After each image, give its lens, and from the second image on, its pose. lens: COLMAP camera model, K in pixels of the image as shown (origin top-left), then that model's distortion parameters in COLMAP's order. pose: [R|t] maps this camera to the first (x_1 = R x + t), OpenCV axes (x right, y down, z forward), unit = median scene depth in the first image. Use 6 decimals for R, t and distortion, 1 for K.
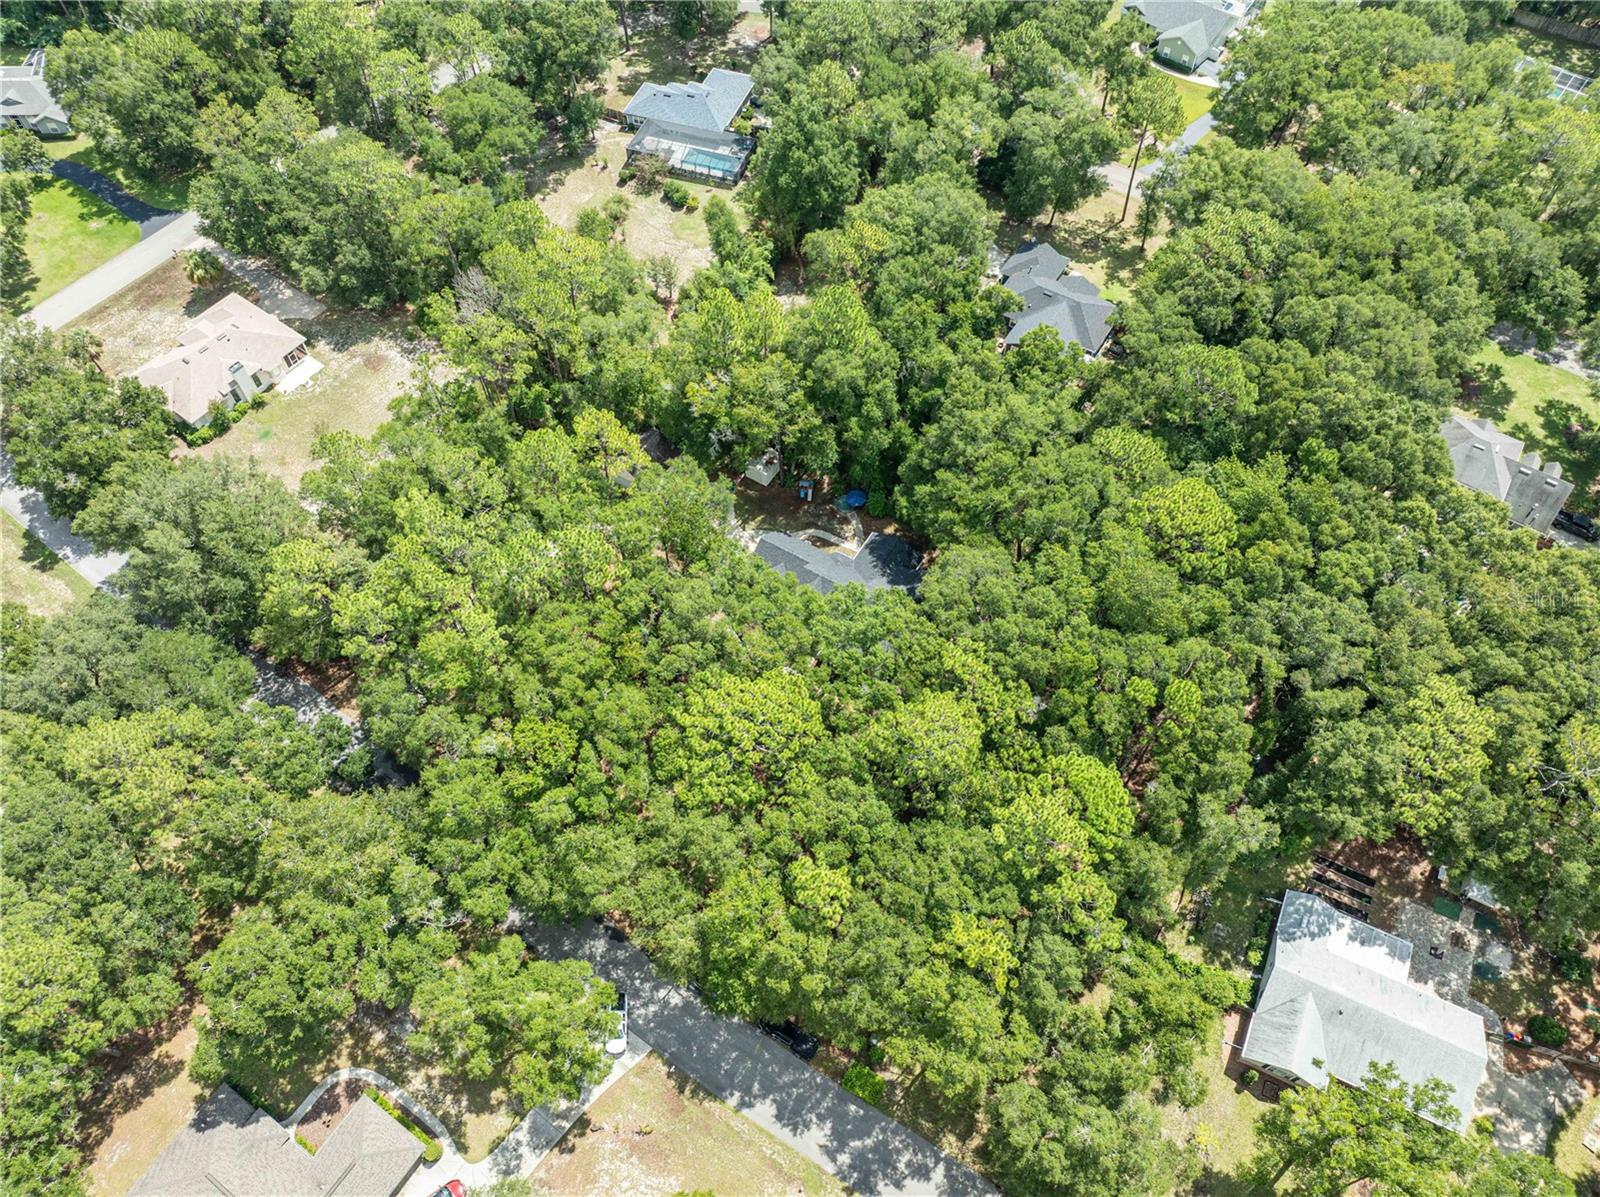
lens RADIAL K [[1132.8, 0, 807.6], [0, 1132.8, 600.7], [0, 0, 1]] dist [-0.072432, 0.046177]
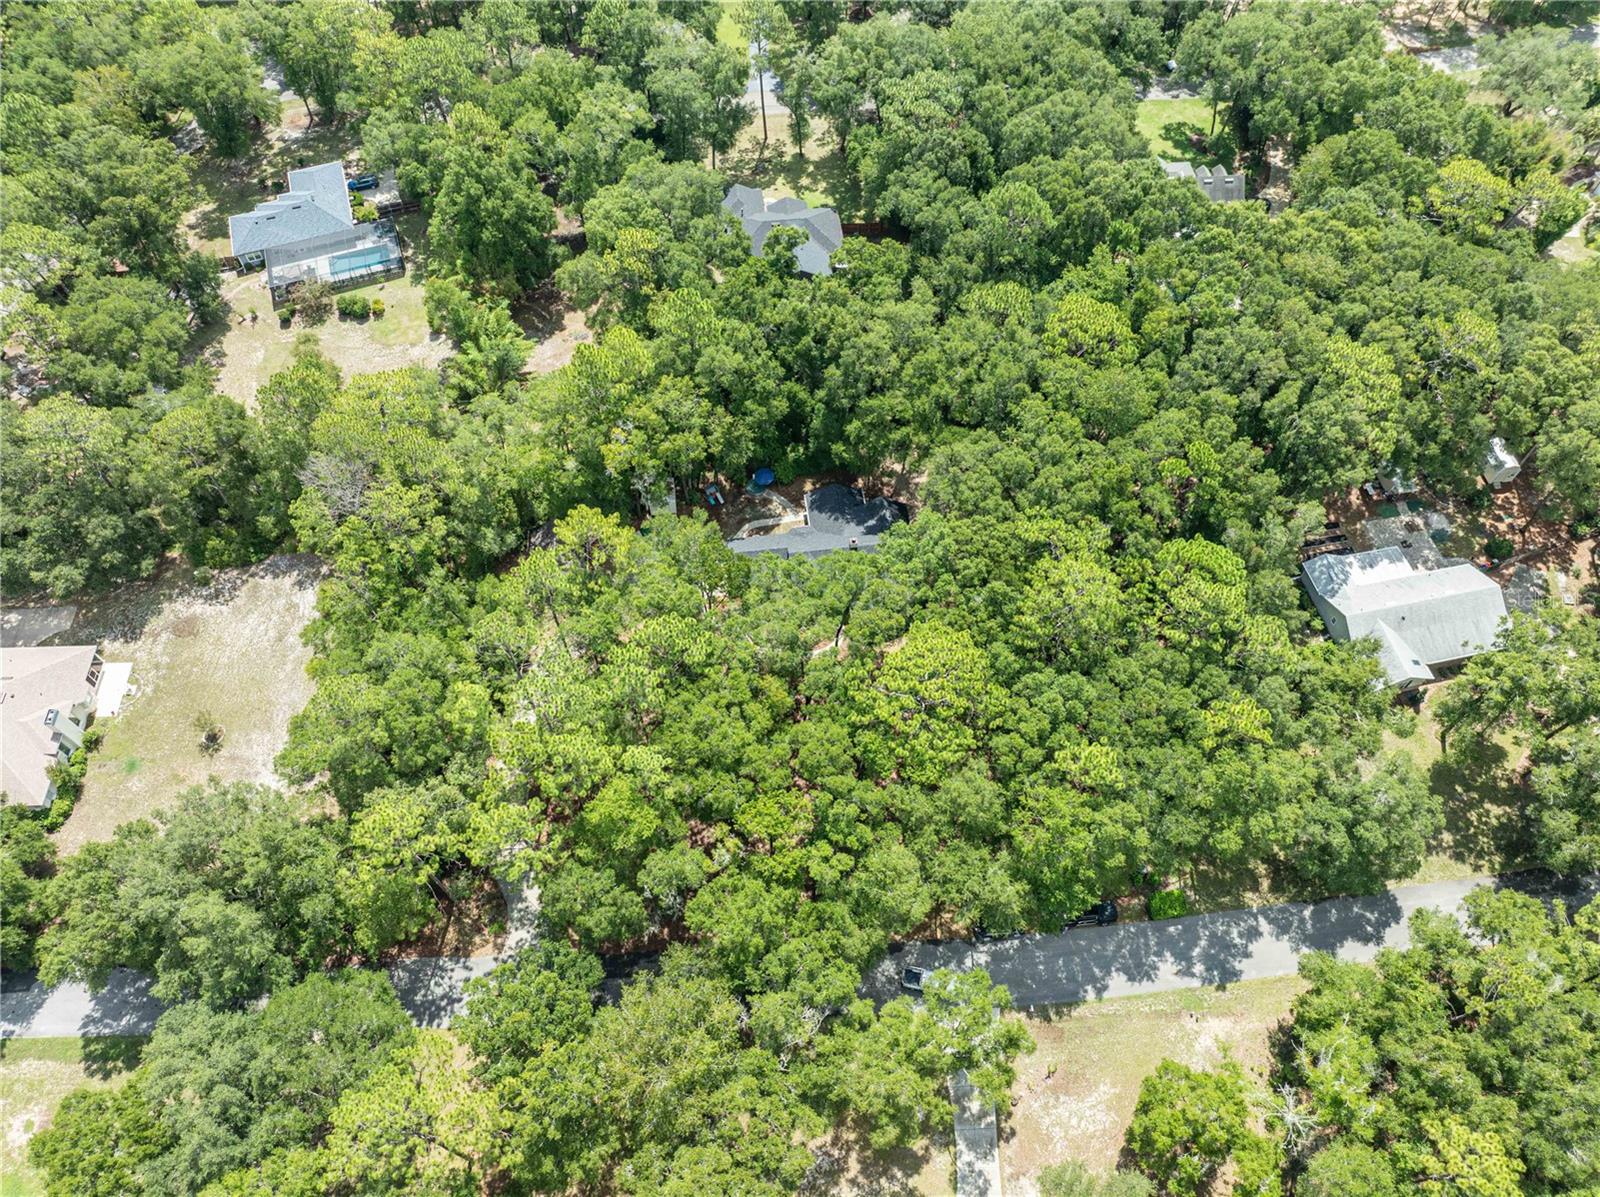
lens RADIAL K [[1134.1, 0, 808.5], [0, 1134.1, 599.1], [0, 0, 1]] dist [-0.070839, 0.038626]
pose [[0.784199, -0.524147, 0.332117, -0.397038], [0.517297, 0.847827, 0.116591, -0.119240], [-0.342688, 0.080373, 0.936005, 0.068069]]
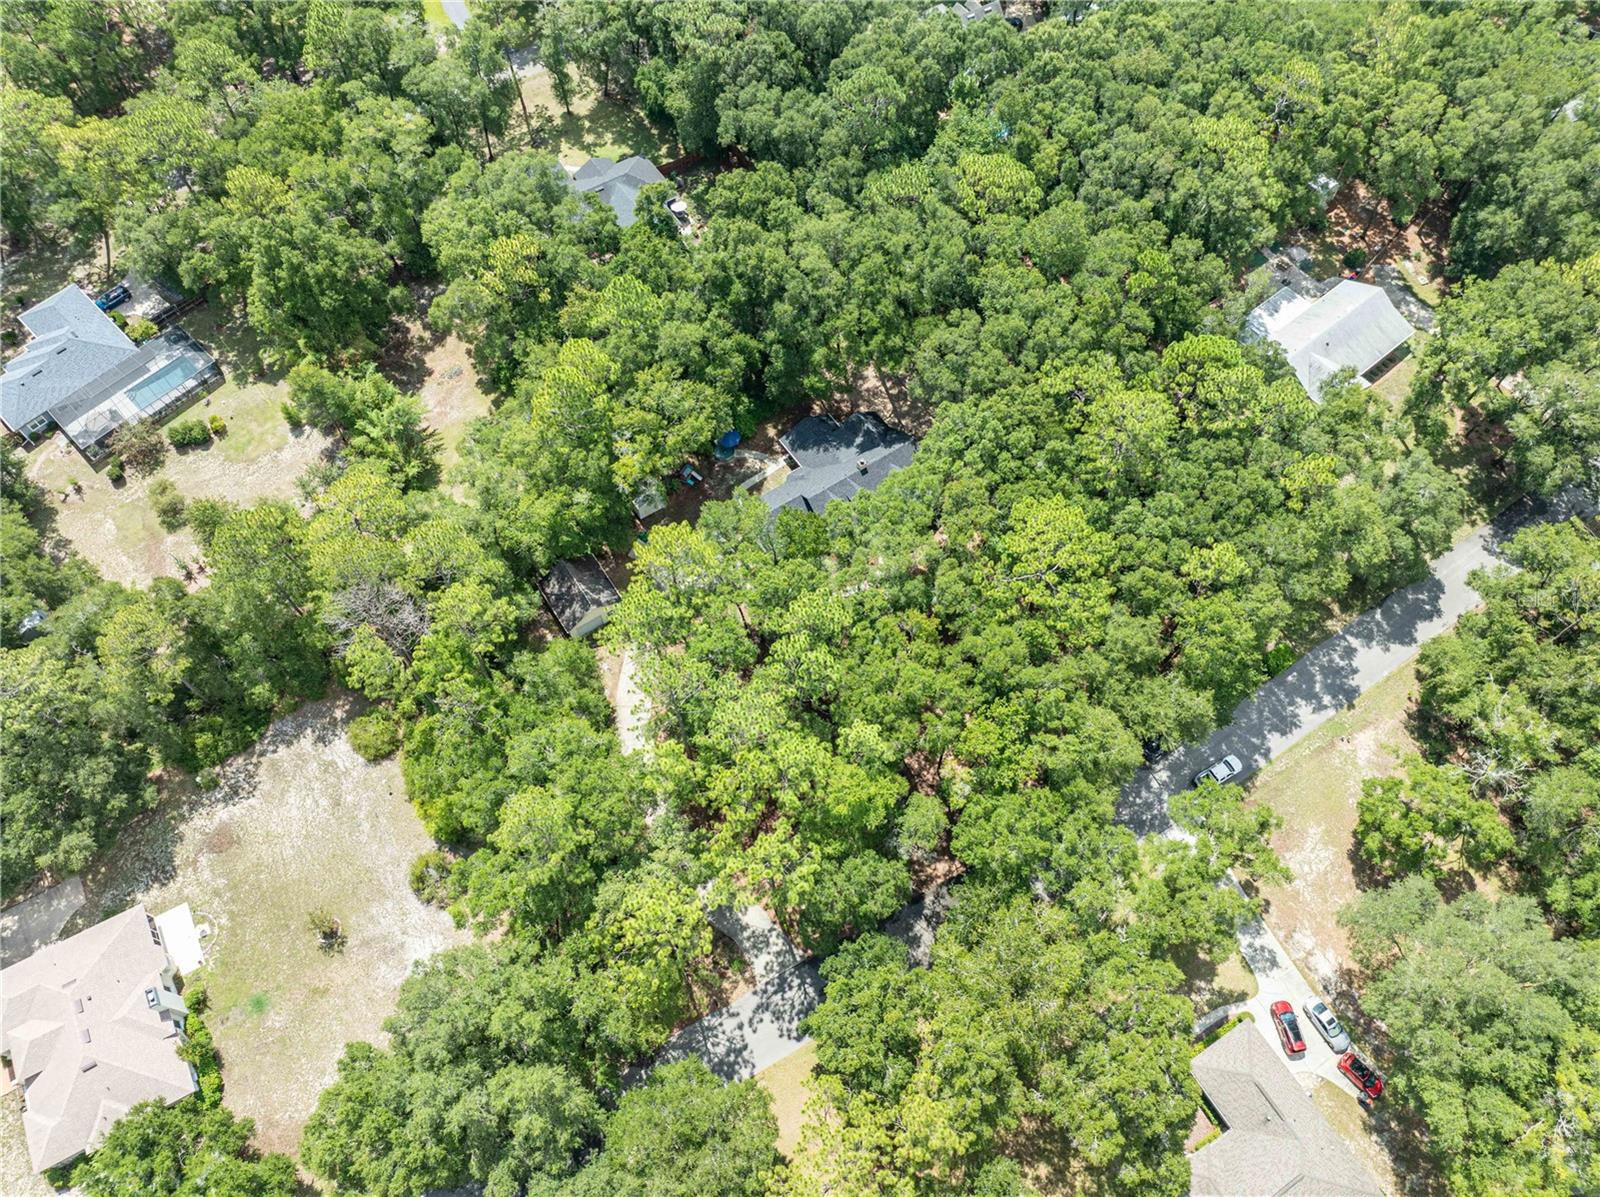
lens RADIAL K [[1132.8, 0, 807.6], [0, 1132.8, 600.7], [0, 0, 1]] dist [-0.072432, 0.046177]
pose [[0.415788, -0.799595, 0.433323, -0.580537], [0.753908, 0.569521, 0.327518, -0.349675], [-0.508668, 0.190508, 0.839621, 0.218445]]
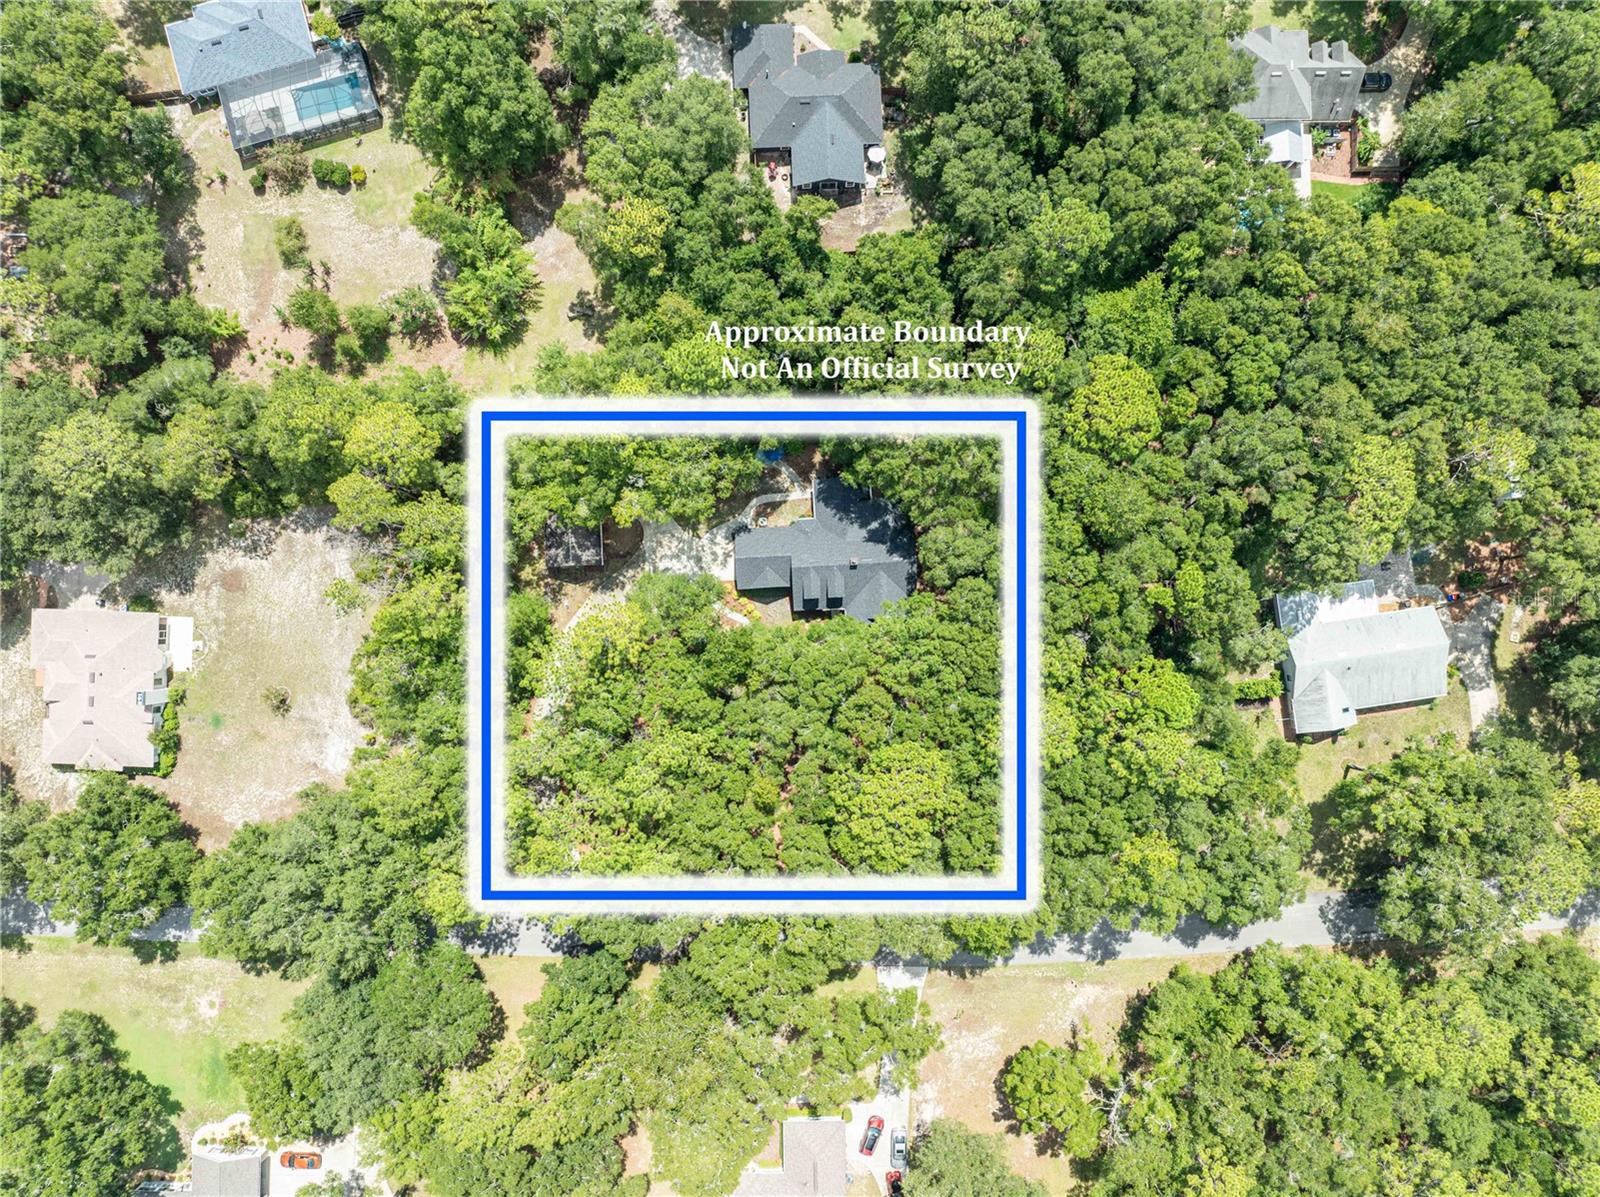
lens RADIAL K [[1134.1, 0, 808.5], [0, 1134.1, 599.1], [0, 0, 1]] dist [-0.070839, 0.038626]
pose [[0.825544, -0.564182, 0.013246, -0.025001], [0.465796, 0.694457, 0.548419, -0.673234], [-0.318607, -0.446575, 0.836099, 0.109919]]
